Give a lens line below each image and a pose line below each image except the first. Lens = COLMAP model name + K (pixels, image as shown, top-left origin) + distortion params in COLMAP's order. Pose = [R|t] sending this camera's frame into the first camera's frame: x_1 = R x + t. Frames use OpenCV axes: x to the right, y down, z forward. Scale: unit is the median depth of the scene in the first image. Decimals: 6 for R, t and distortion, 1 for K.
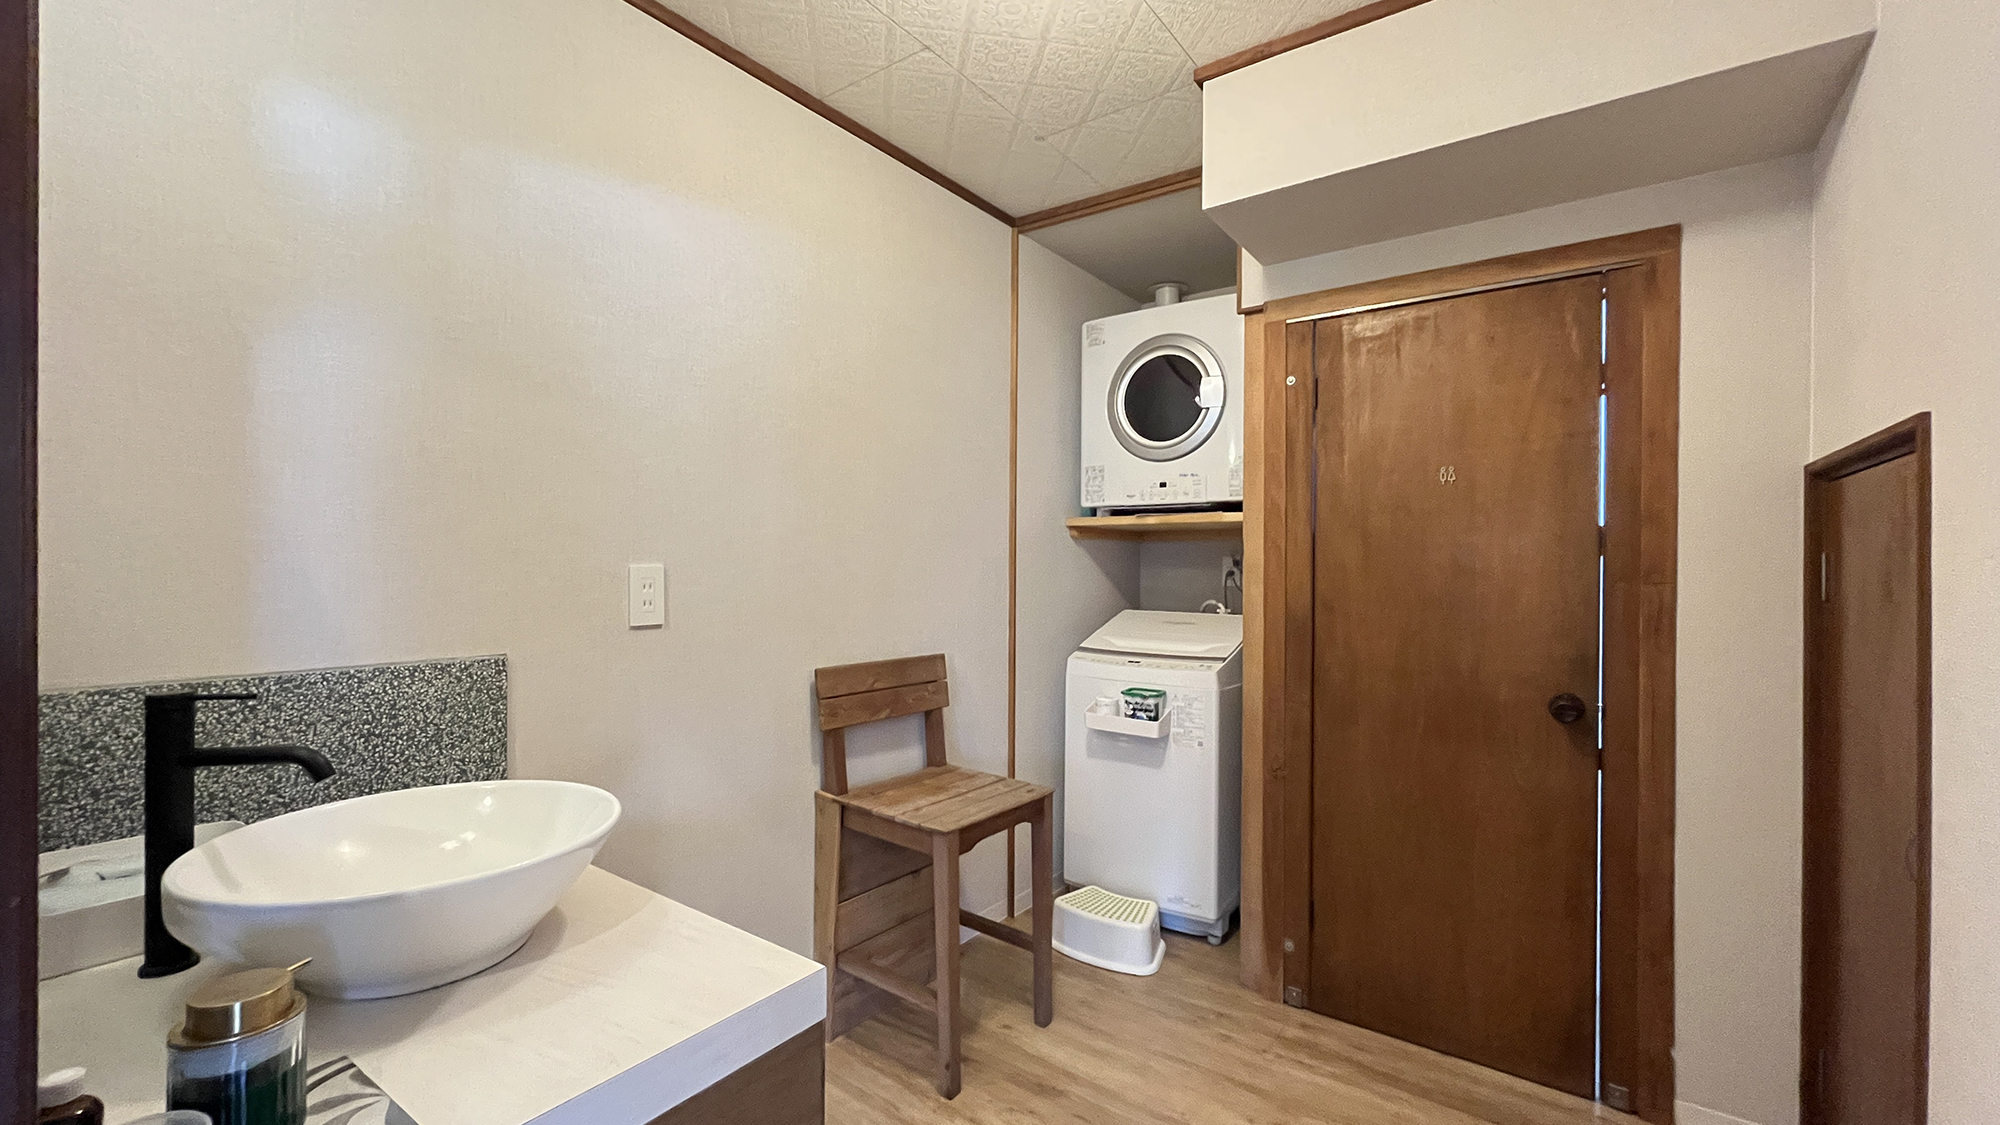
lens RADIAL K [[804.9, 0, 1004.3], [0, 804.9, 568.9], [0, 0, 1]] dist [-0.000854, 0.000523]
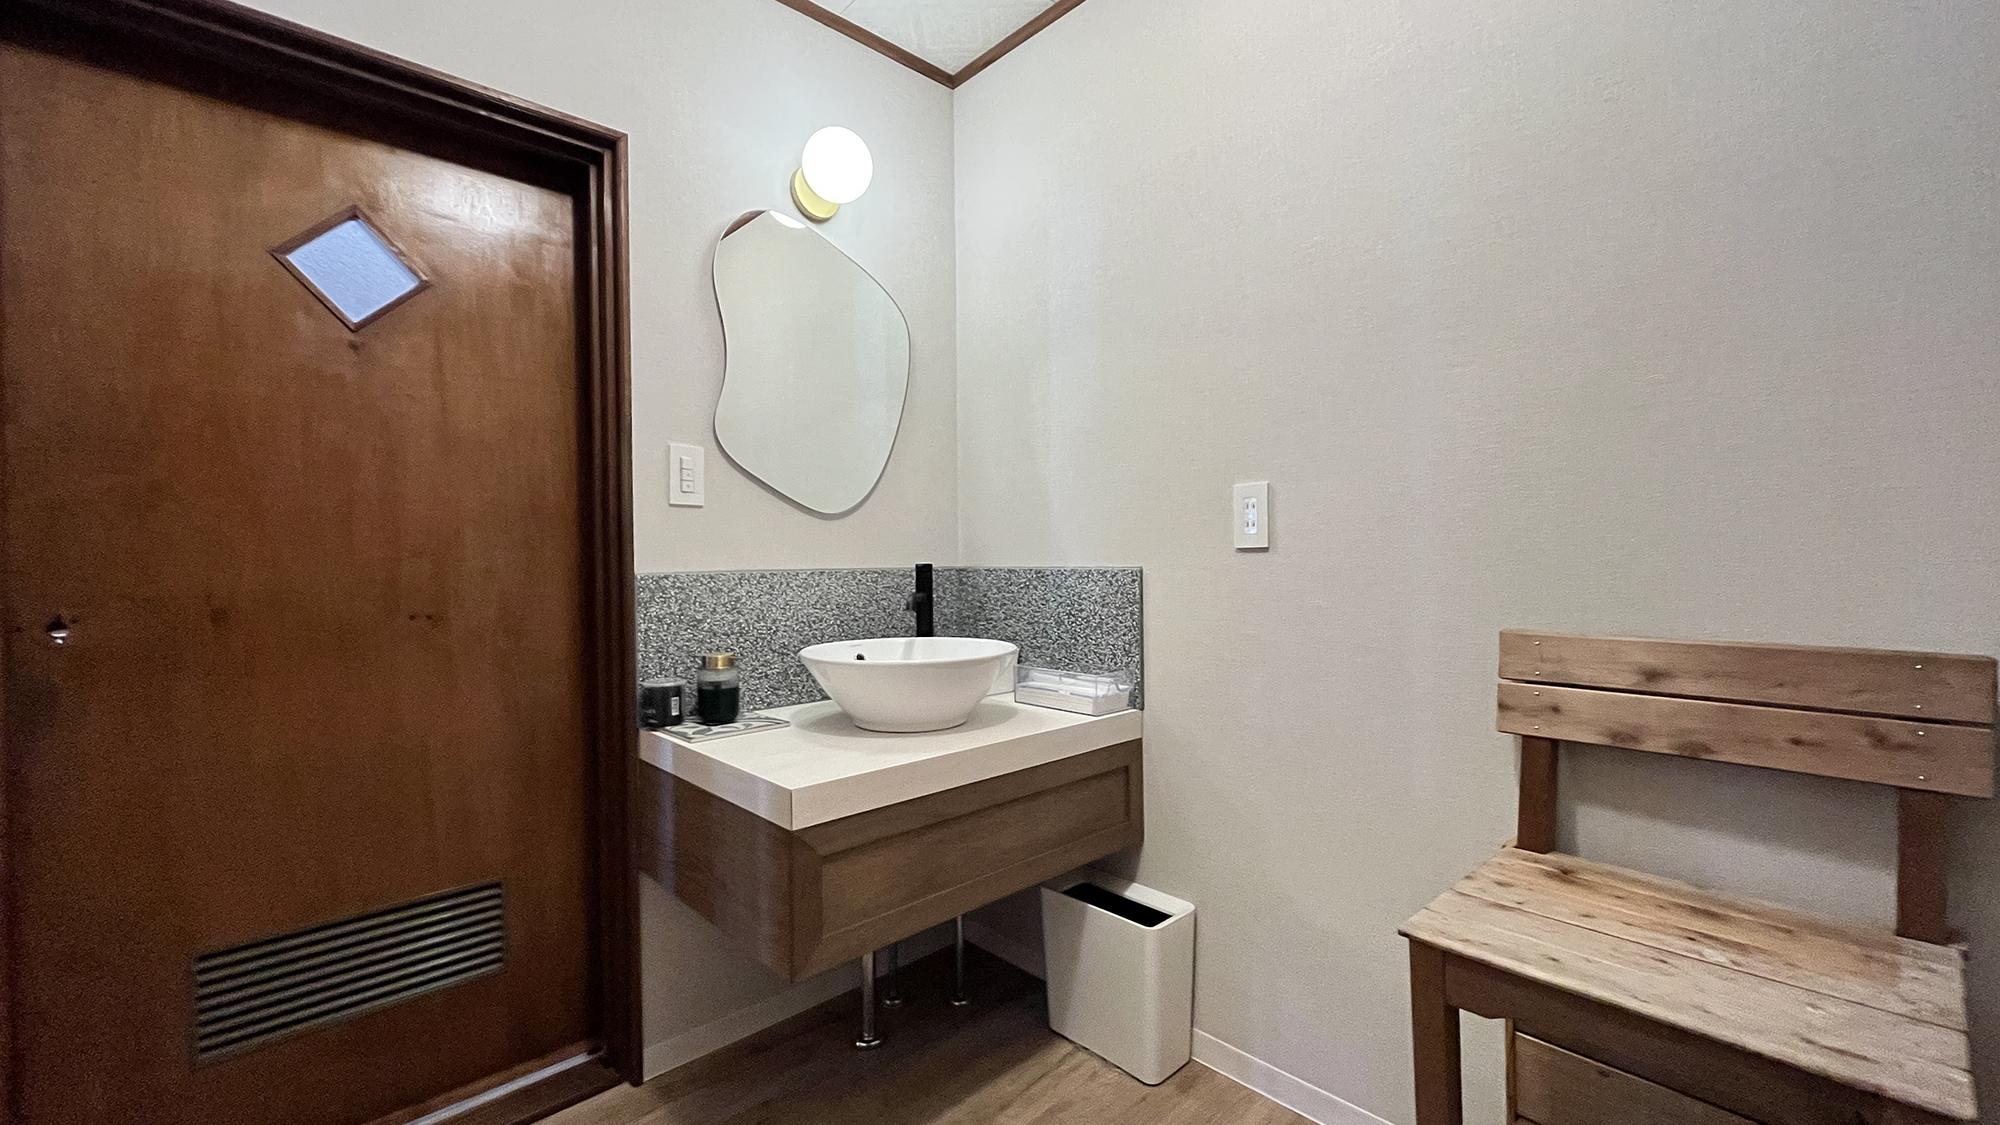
lens RADIAL K [[804.9, 0, 1004.3], [0, 804.9, 568.9], [0, 0, 1]] dist [-0.000854, 0.000523]
pose [[-0.187088, 0.005074, -0.982330, 0.633471], [0.001331, 0.999987, 0.004912, 0.107798], [0.982342, -0.000389, -0.187092, 1.074586]]
